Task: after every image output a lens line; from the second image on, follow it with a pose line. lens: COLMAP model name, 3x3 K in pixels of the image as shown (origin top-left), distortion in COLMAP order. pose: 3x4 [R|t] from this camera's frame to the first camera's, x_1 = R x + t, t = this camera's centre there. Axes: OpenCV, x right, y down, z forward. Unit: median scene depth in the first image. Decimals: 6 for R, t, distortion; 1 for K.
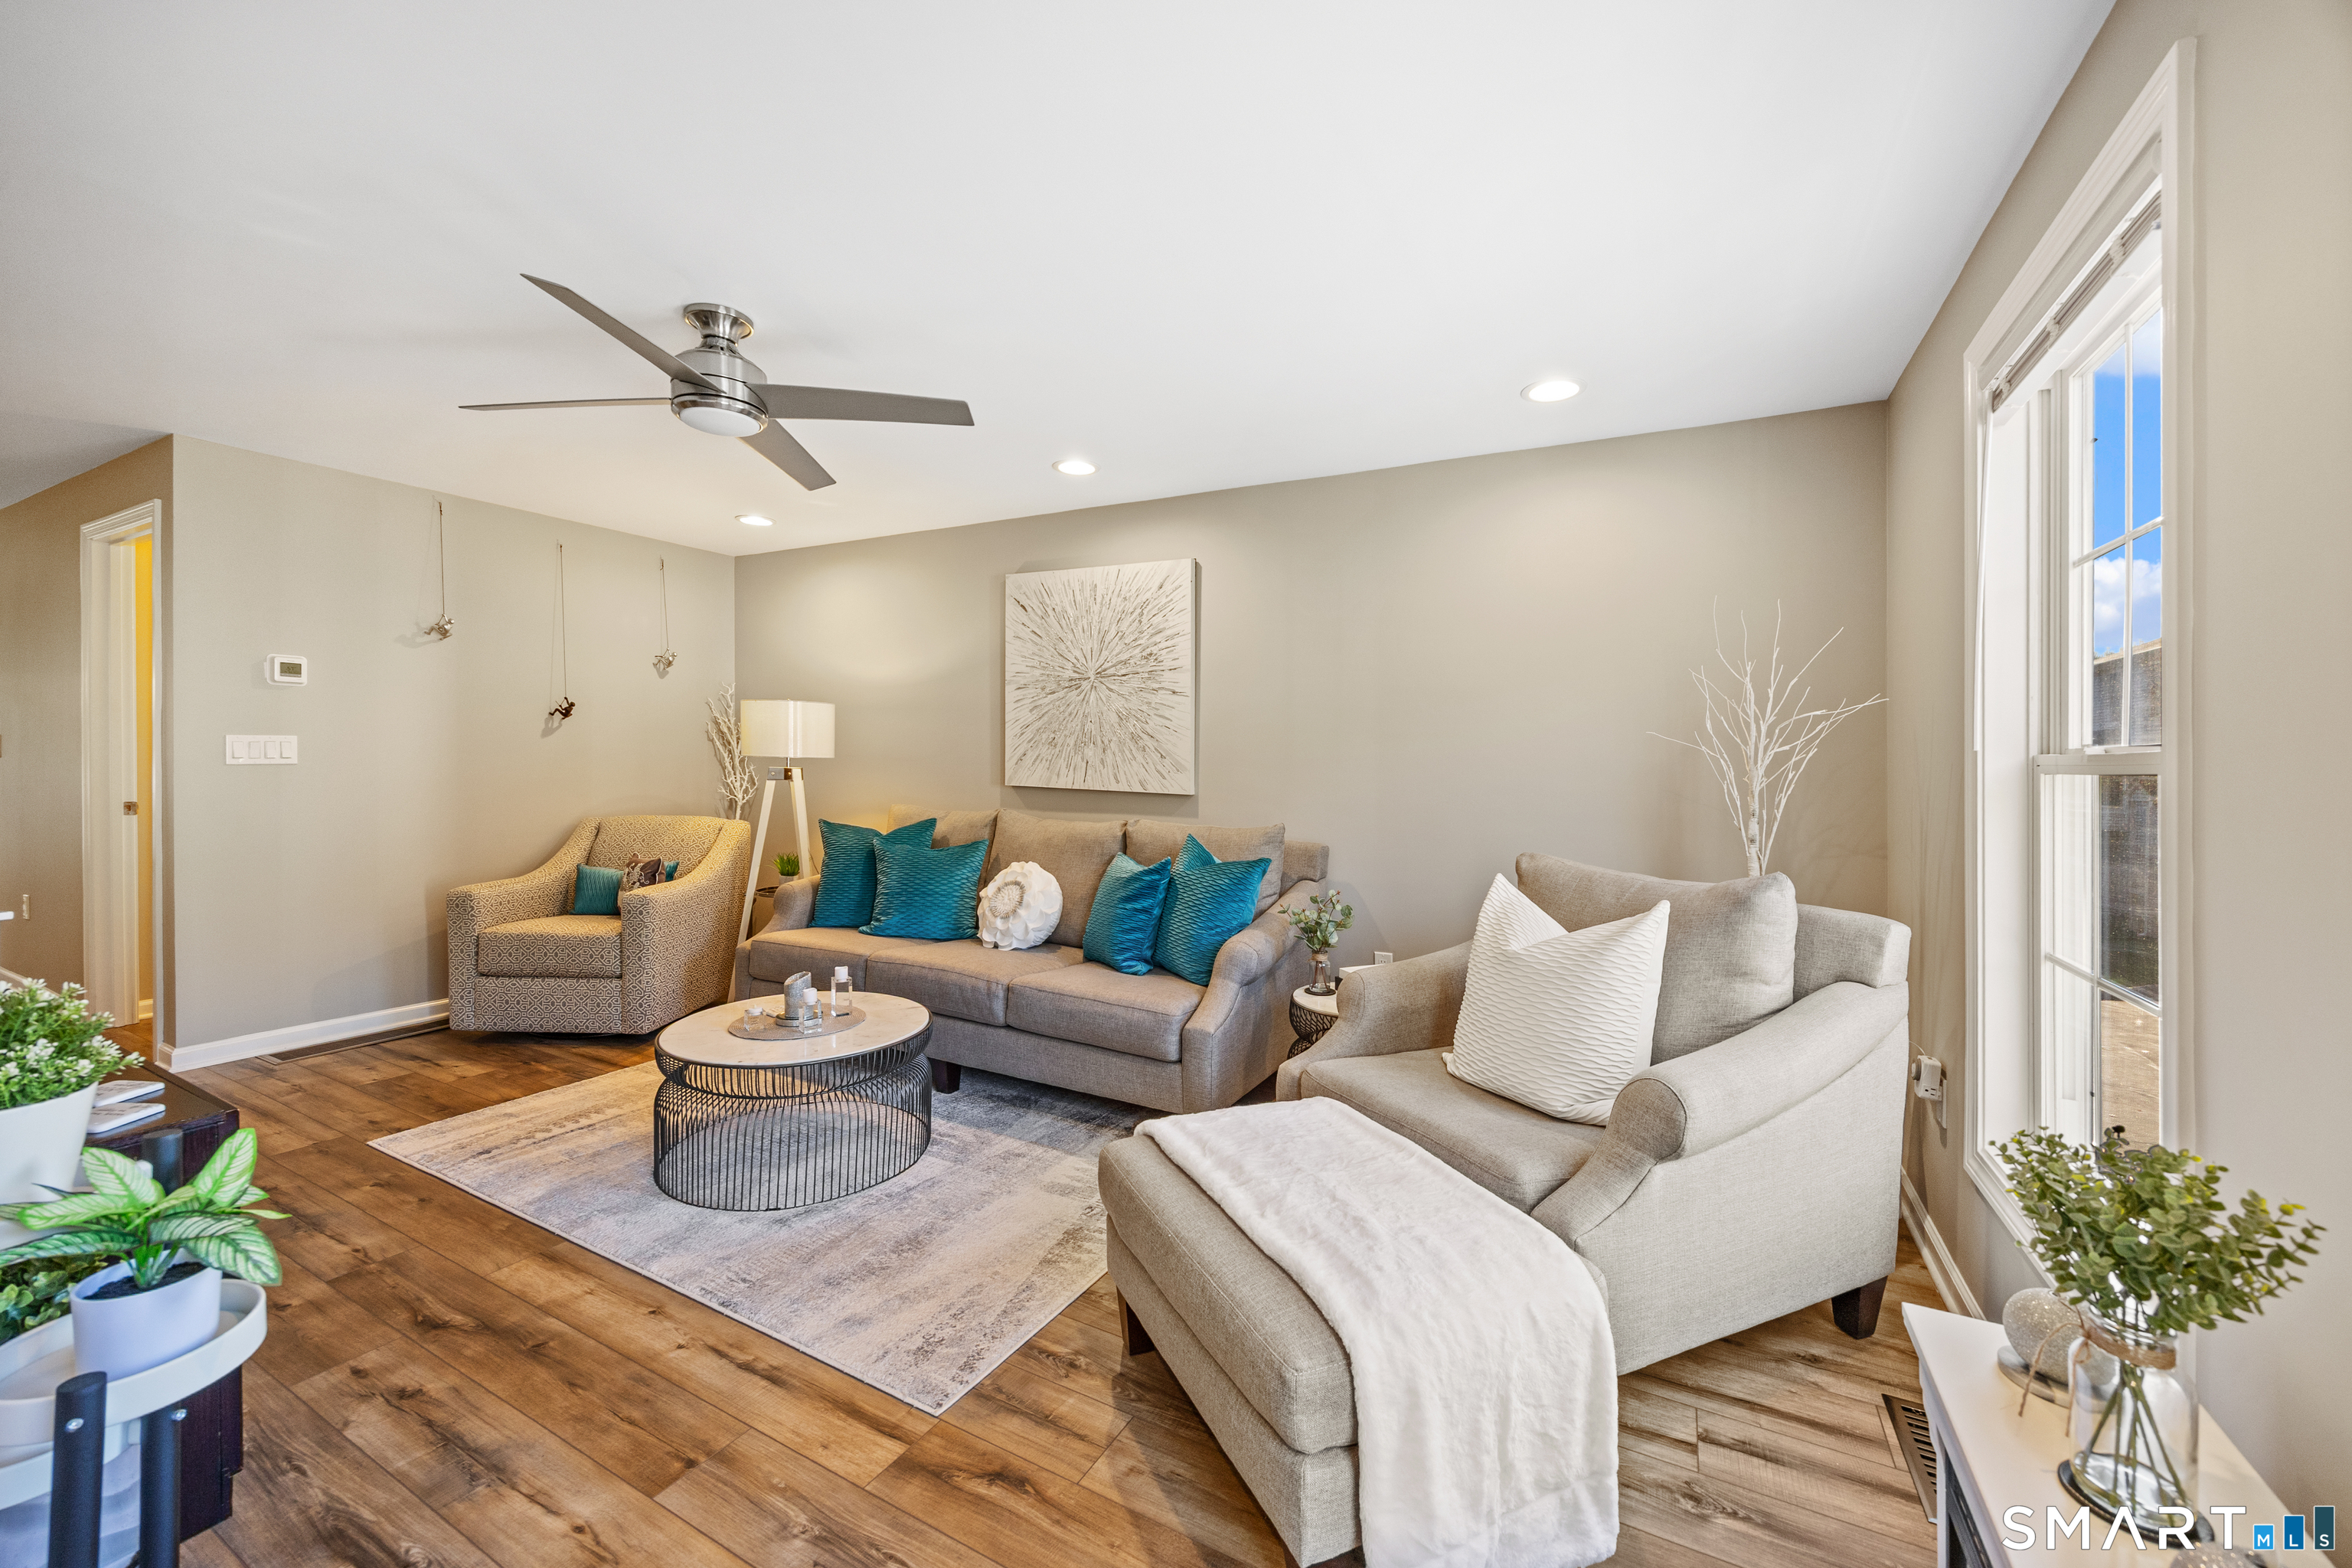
lens RADIAL K [[913.4, 0, 1181.9], [0, 913.4, 804.2], [0, 0, 1]] dist [0.001095, 0.000206]
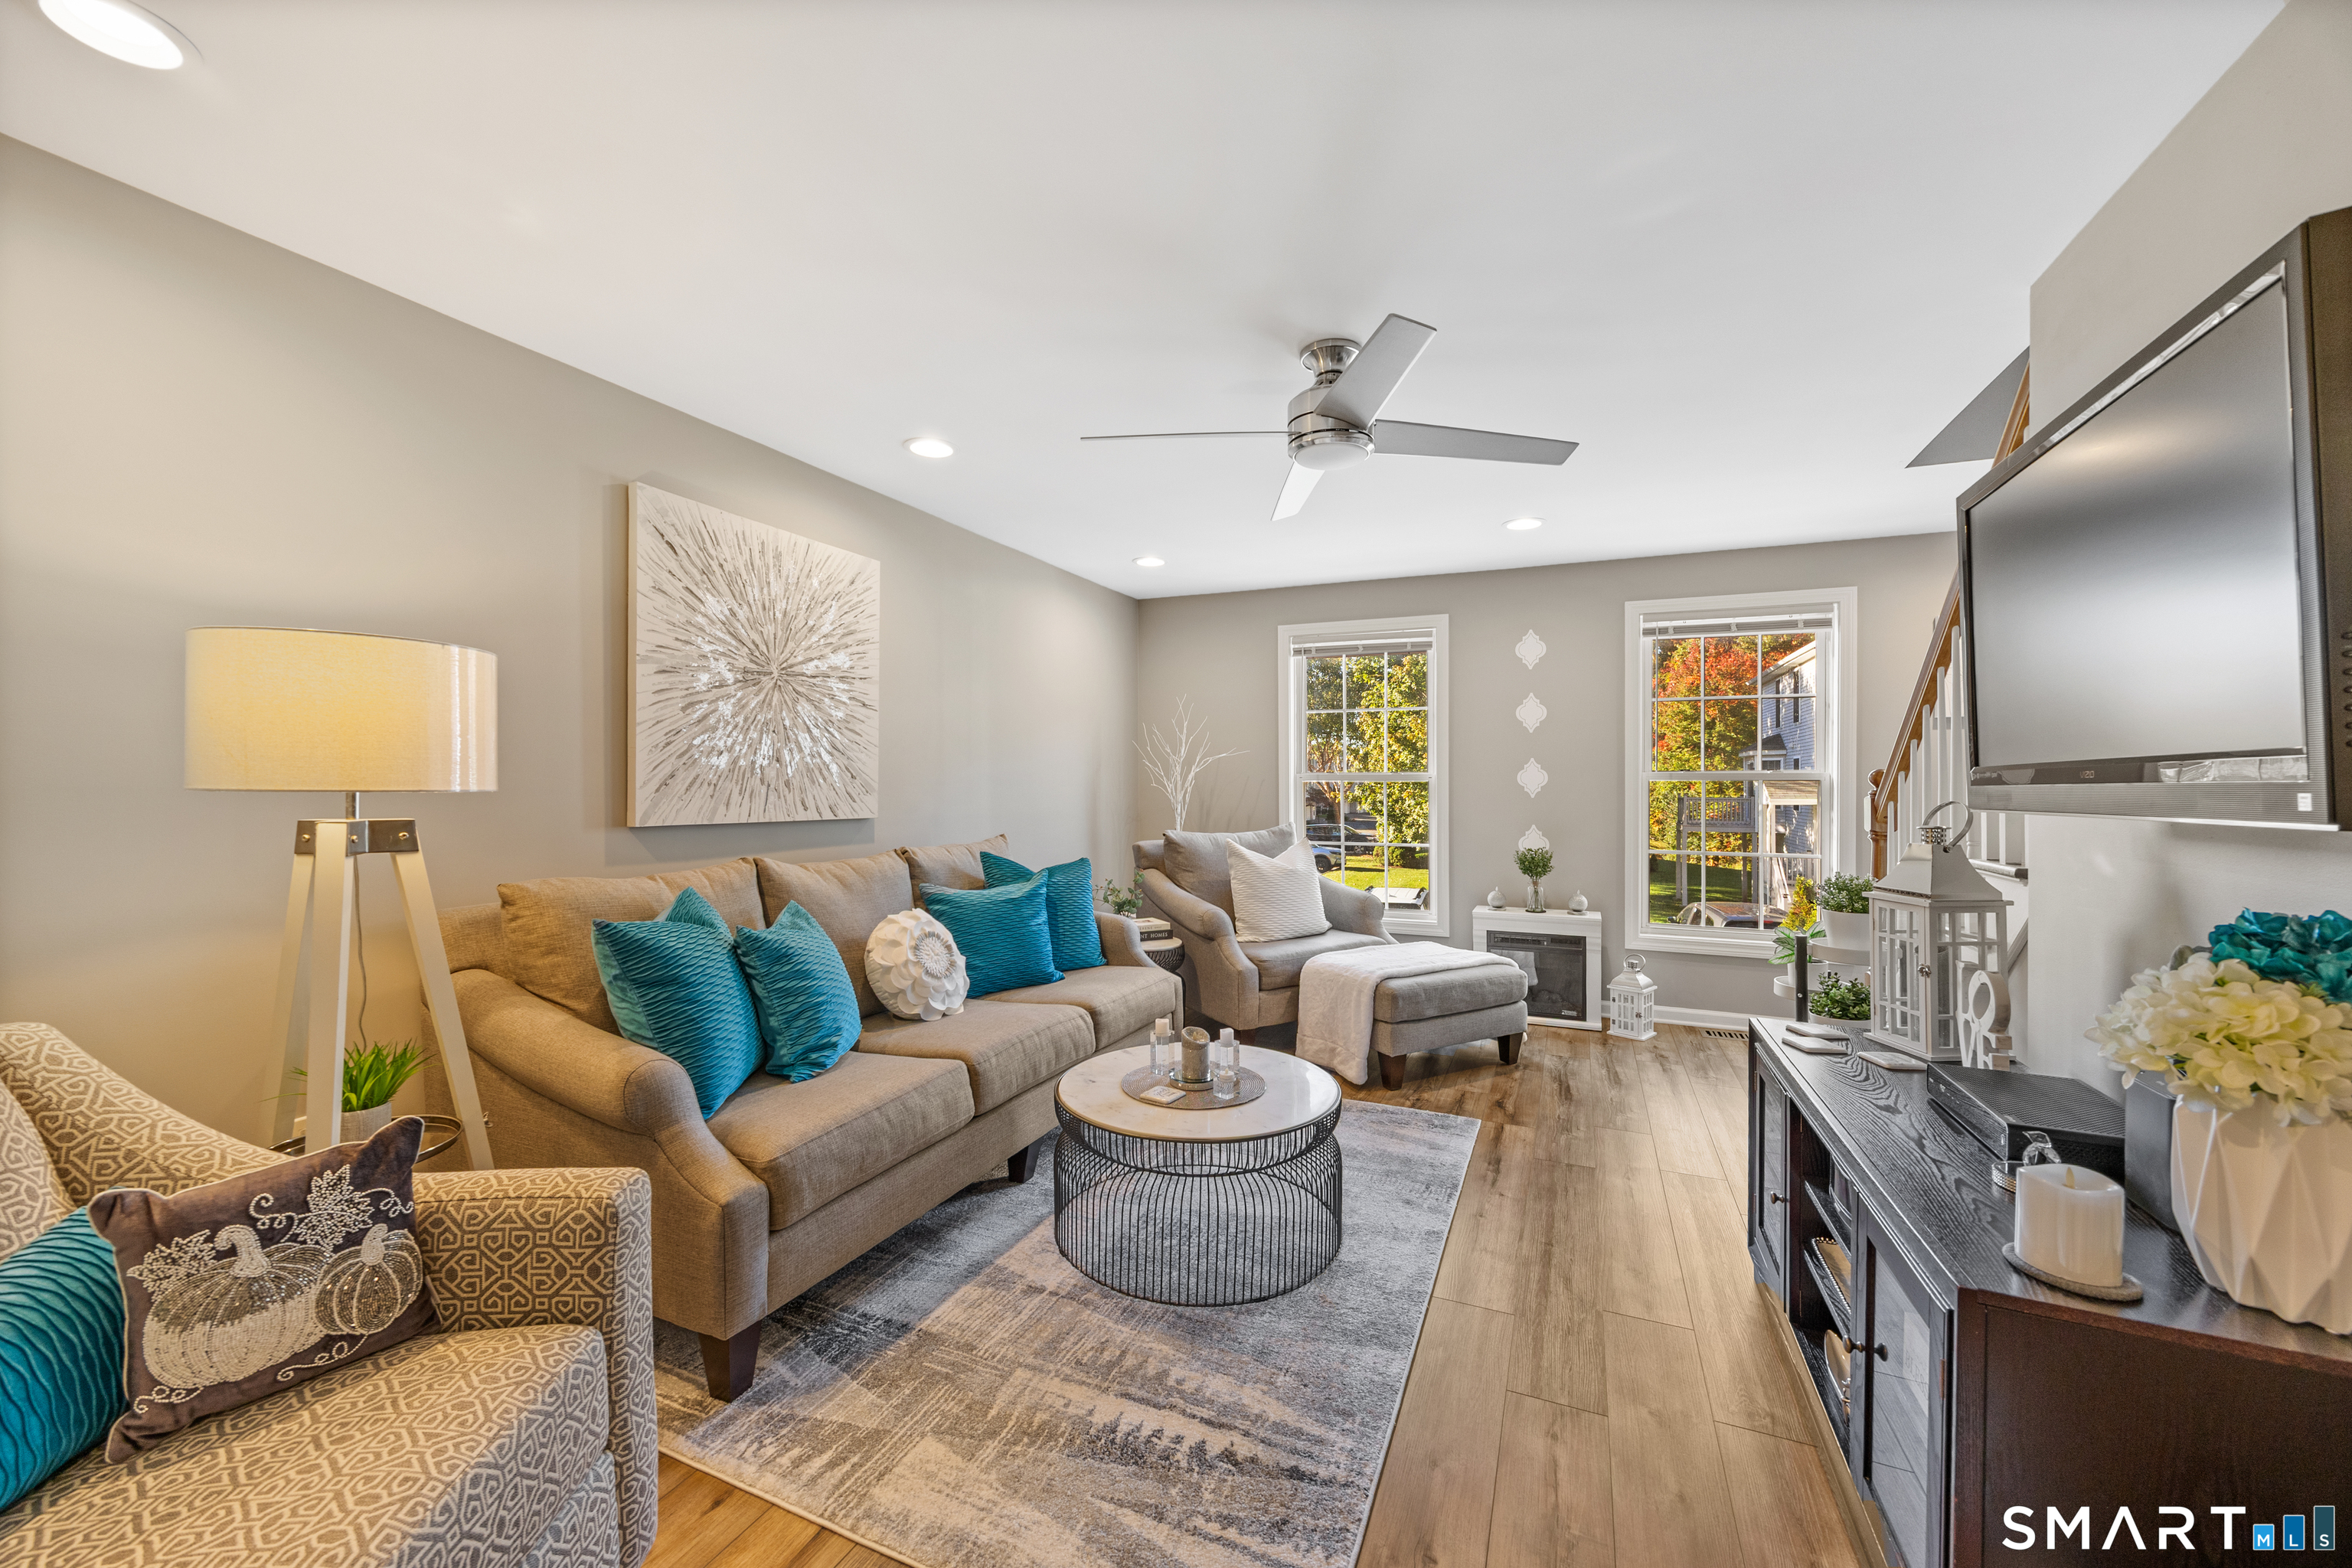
lens RADIAL K [[913.4, 0, 1181.9], [0, 913.4, 804.2], [0, 0, 1]] dist [0.001095, 0.000206]
pose [[-0.086668, -0.040578, 0.995411, -0.933023], [0.049764, 0.997746, 0.045006, -0.050790], [-0.994994, 0.053436, -0.084453, 0.777771]]
